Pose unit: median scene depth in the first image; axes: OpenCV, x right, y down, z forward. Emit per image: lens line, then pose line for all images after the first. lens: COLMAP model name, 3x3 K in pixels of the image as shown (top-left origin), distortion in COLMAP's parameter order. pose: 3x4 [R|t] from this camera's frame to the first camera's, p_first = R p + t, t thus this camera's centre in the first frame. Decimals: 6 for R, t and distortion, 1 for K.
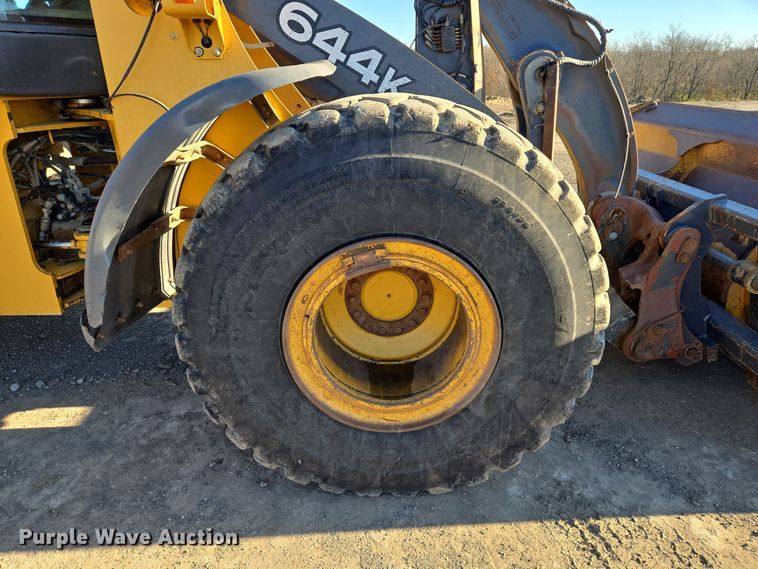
lens RADIAL K [[514.3, 0, 379.0], [0, 514.3, 284.5], [0, 0, 1]] dist [0.079223, -0.066376]
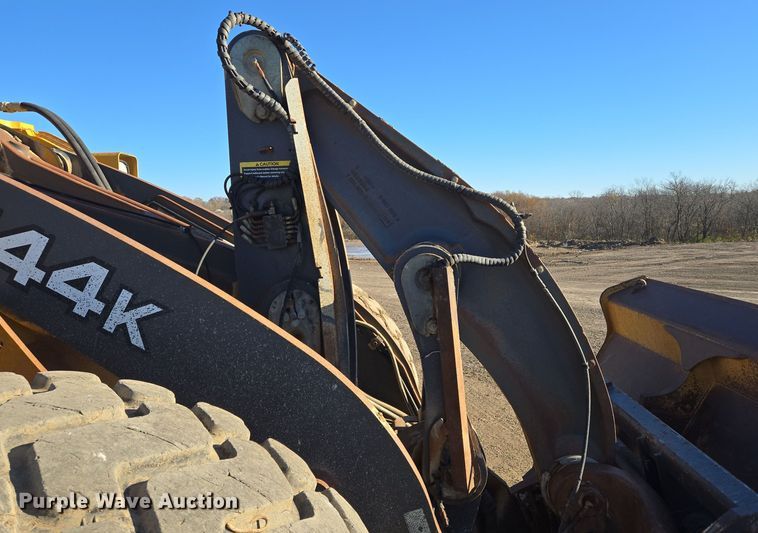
lens RADIAL K [[528.1, 0, 378.5], [0, 528.1, 234.2], [0, 0, 1]] dist [0.039231, -0.003841]
pose [[0.999075, -0.015748, -0.040021, 0.281227], [0.000910, 0.938081, -0.346414, -0.231416], [0.042998, 0.346057, 0.937228, 0.376077]]
